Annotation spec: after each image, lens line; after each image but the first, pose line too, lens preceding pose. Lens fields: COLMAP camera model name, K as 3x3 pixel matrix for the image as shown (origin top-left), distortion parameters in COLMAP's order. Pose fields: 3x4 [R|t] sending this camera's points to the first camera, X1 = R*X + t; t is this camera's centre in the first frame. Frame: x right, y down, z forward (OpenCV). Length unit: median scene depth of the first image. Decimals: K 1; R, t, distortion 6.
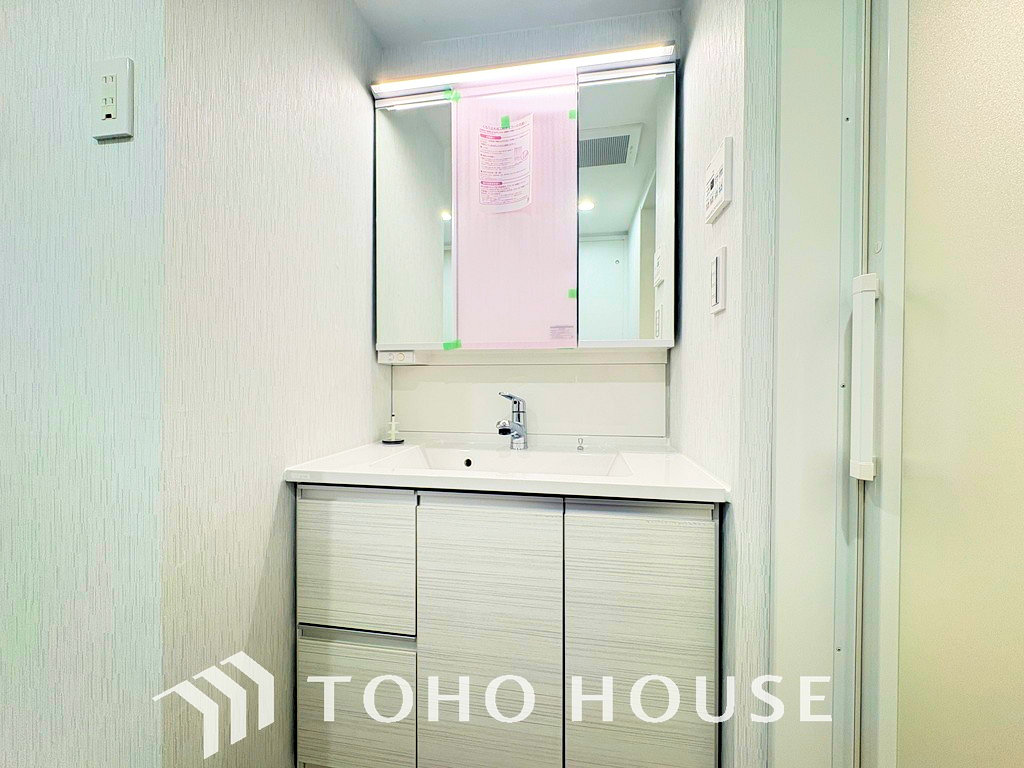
lens RADIAL K [[407.4, 0, 506.4], [0, 407.4, 384.8], [0, 0, 1]] dist [-0.000107, -0.000149]
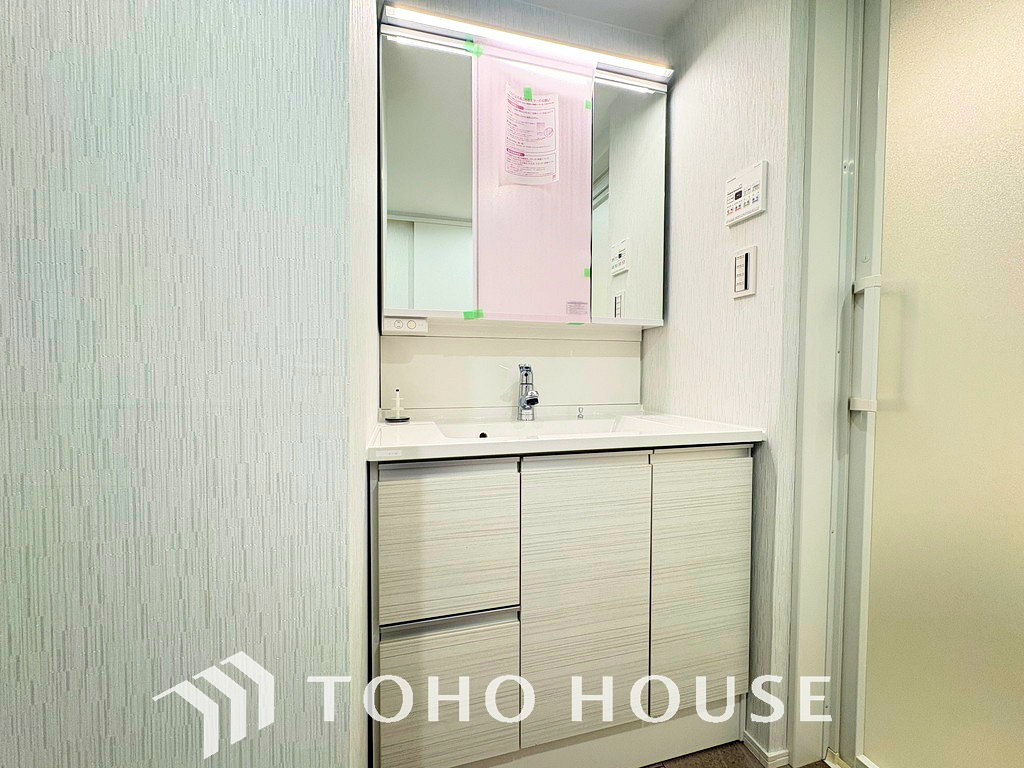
lens RADIAL K [[407.4, 0, 507.0], [0, 407.4, 384.2], [0, 0, 1]] dist [-0.000107, -0.000149]
pose [[0.907706, -0.012463, 0.419421, -0.486640], [0.002552, 0.999704, 0.024182, 0.045699], [-0.419598, -0.020880, 0.907470, 0.098963]]
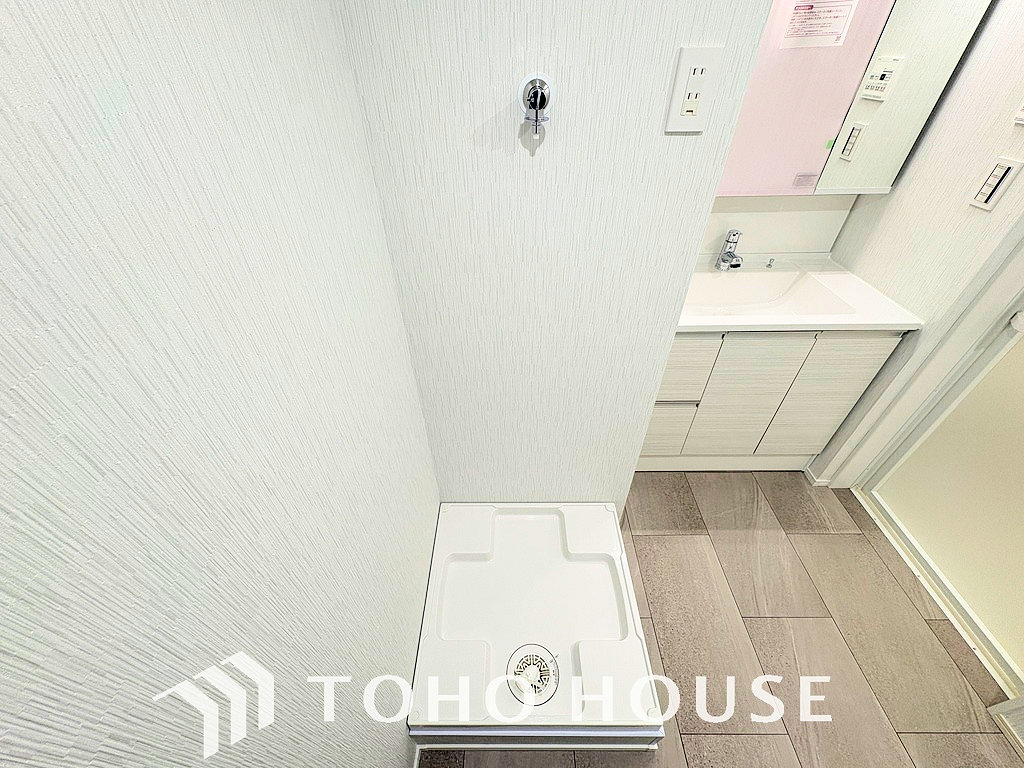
lens RADIAL K [[407.4, 0, 507.2], [0, 407.4, 381.6], [0, 0, 1]] dist [-0.000107, -0.000149]
pose [[0.986850, -0.116071, 0.112491, -0.926233], [0.019486, 0.776302, 0.630060, -0.439490], [-0.160458, -0.619582, 0.768356, -0.139257]]
